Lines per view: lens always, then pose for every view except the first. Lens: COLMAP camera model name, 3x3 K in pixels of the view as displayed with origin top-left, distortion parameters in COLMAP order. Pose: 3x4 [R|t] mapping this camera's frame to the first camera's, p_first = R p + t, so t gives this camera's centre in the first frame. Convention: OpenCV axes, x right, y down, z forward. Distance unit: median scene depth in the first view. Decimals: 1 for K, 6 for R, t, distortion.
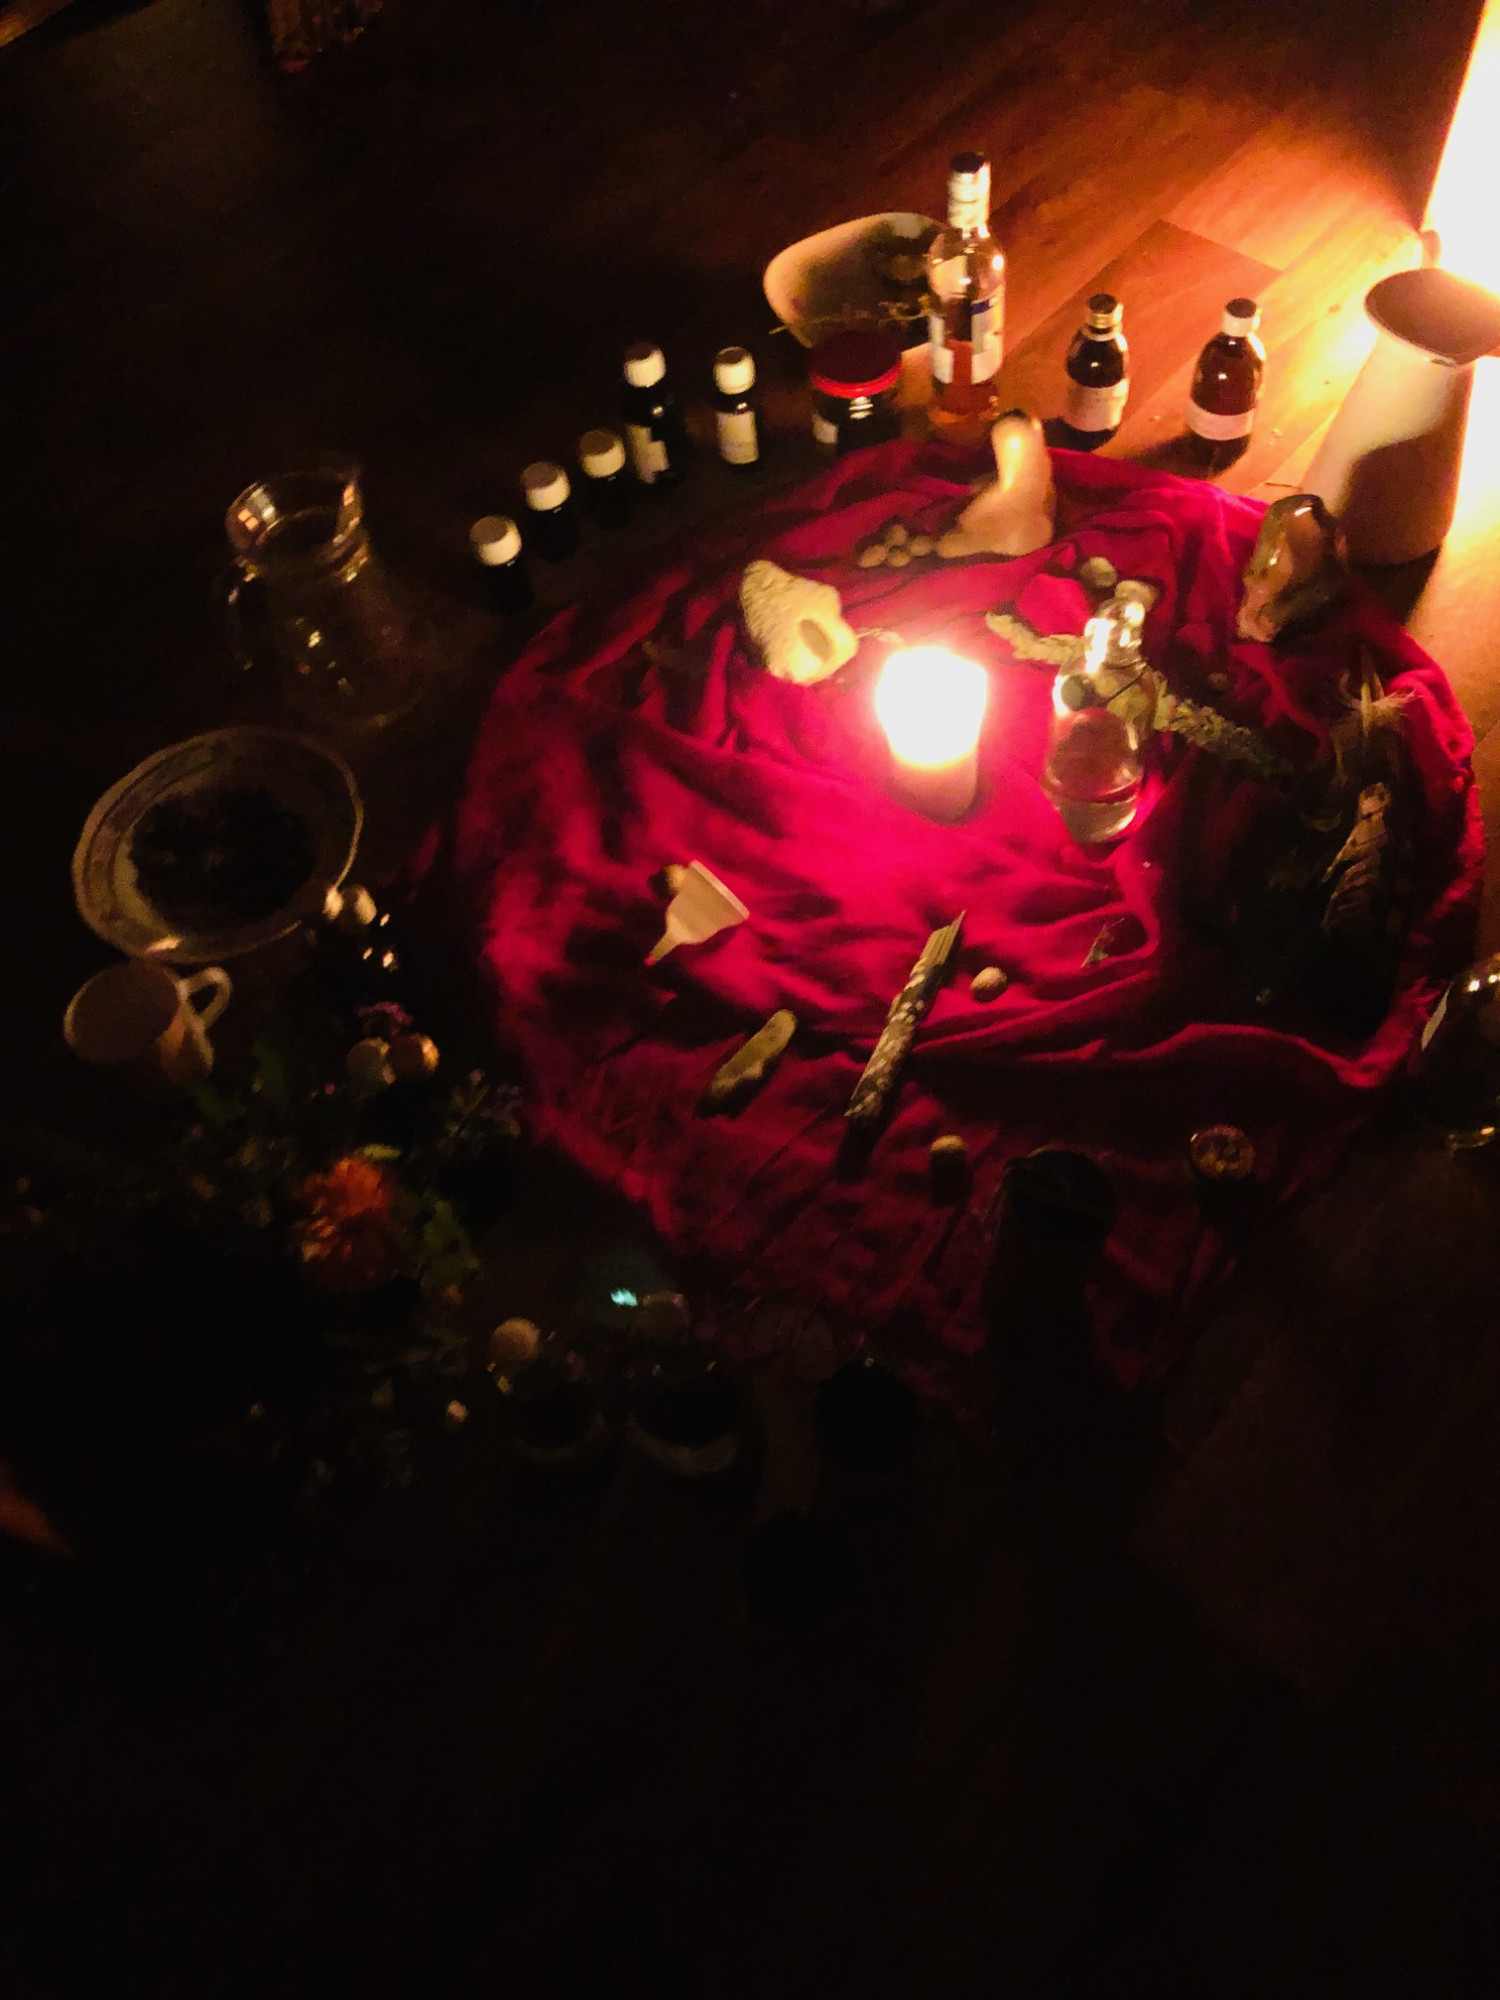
lens RADIAL K [[1804.9, 0, 747.6], [0, 1804.9, 993.8], [0, 0, 1]] dist [0.018929, 0.003508]
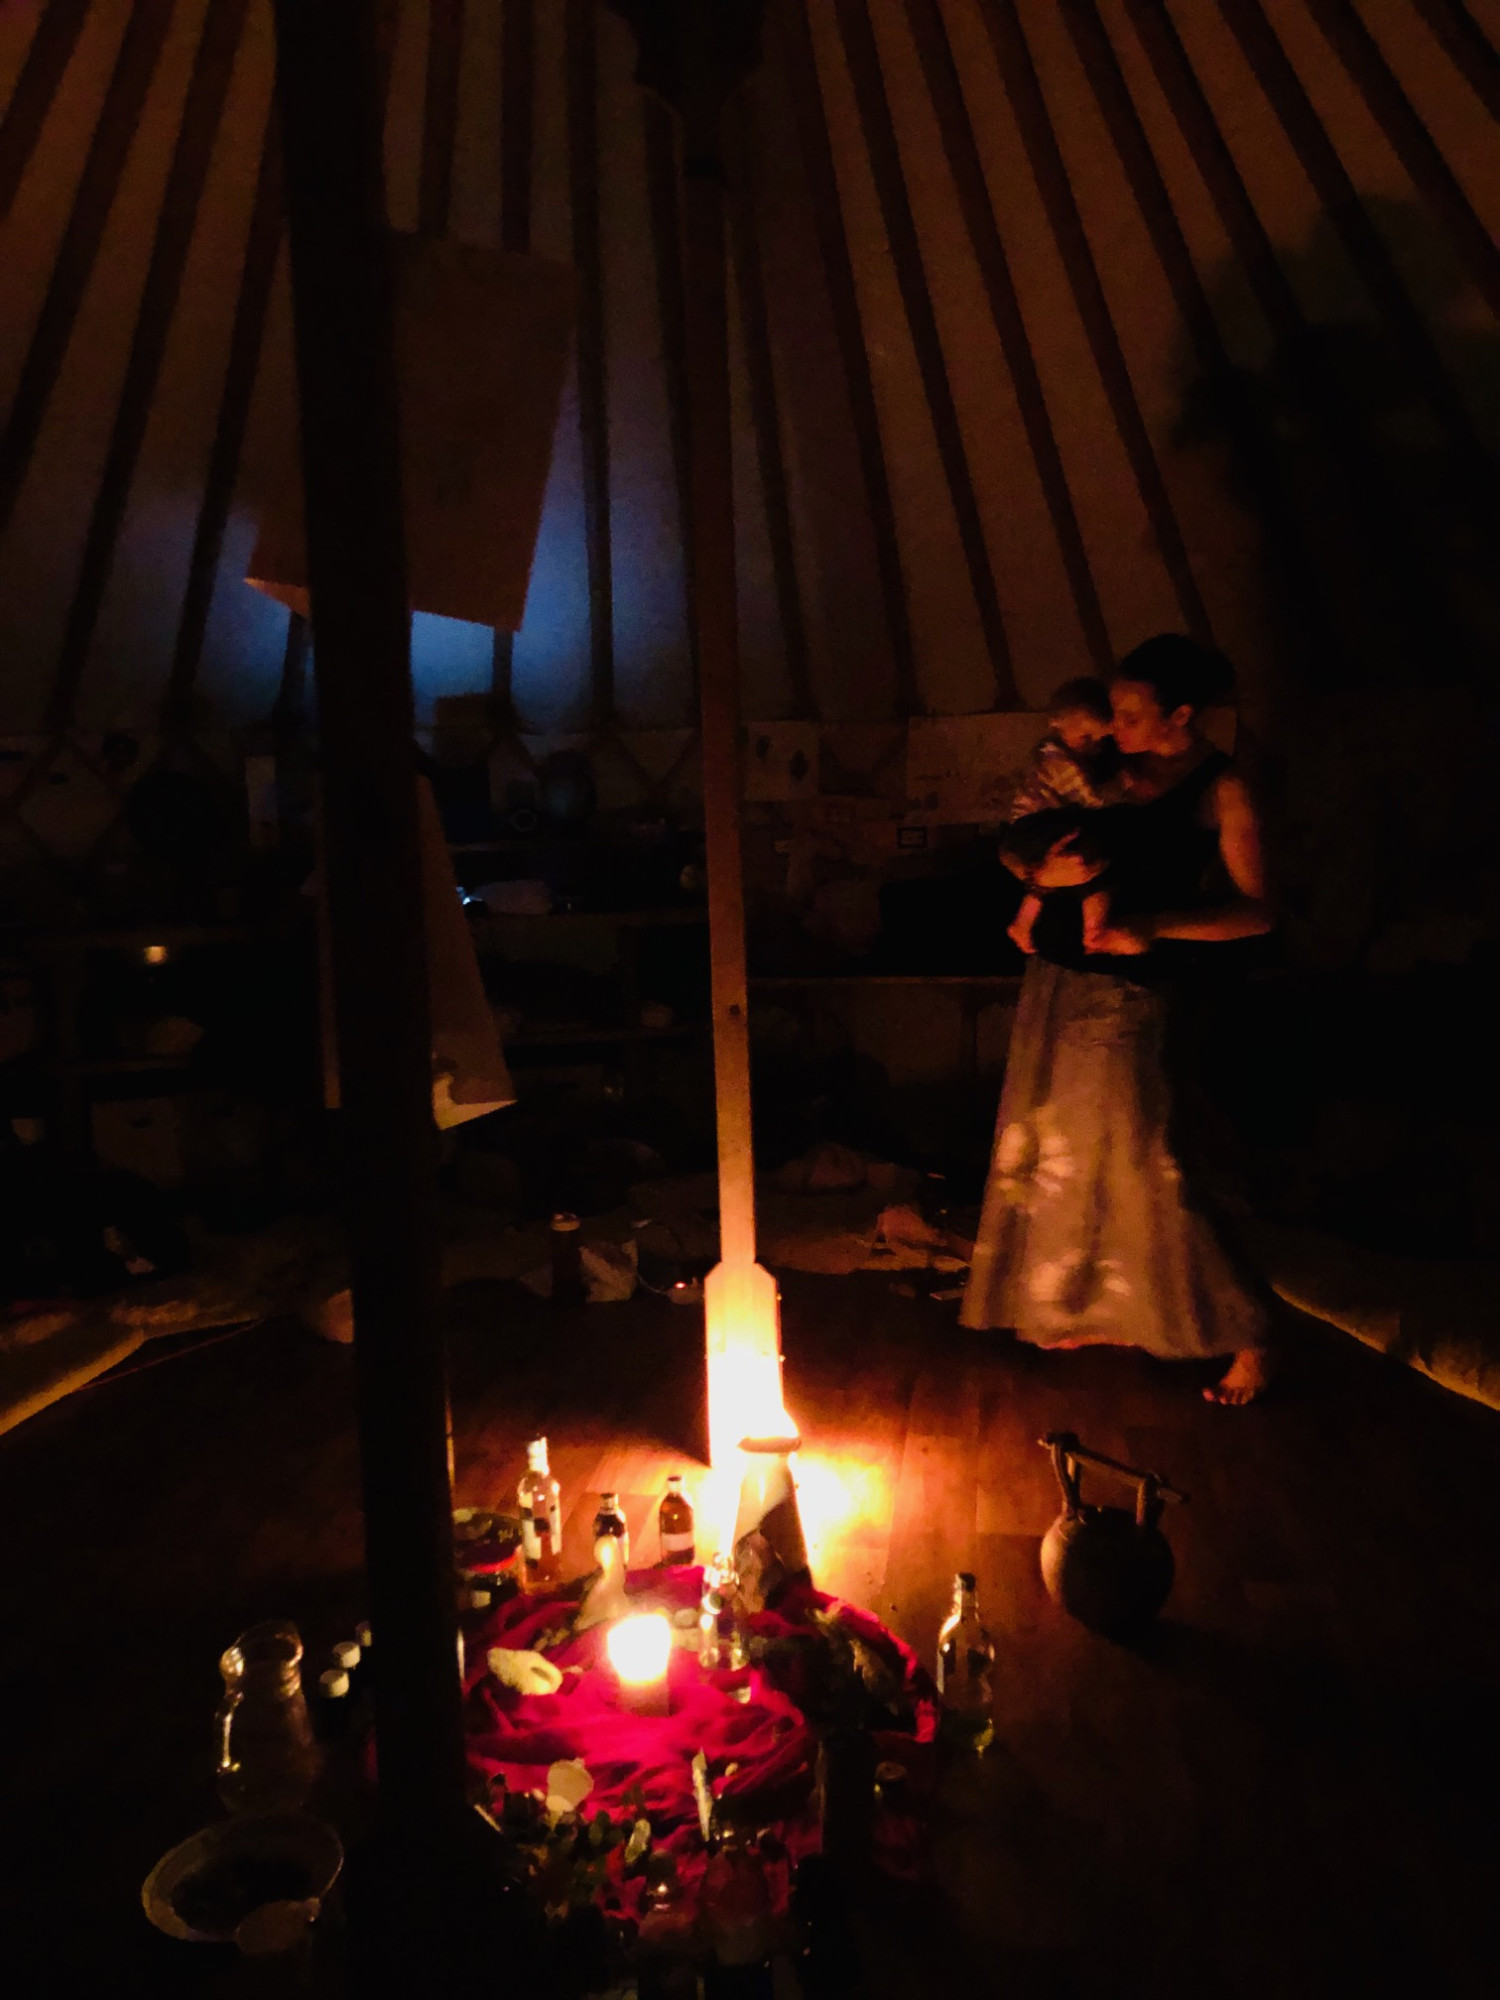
lens RADIAL K [[1804.9, 0, 747.6], [0, 1804.9, 993.8], [0, 0, 1]] dist [0.018929, 0.003508]
pose [[0.832933, -0.019895, 0.553016, -0.773363], [0.443317, 0.622111, -0.645328, 0.630390], [-0.331198, 0.782676, 0.526996, -0.521464]]
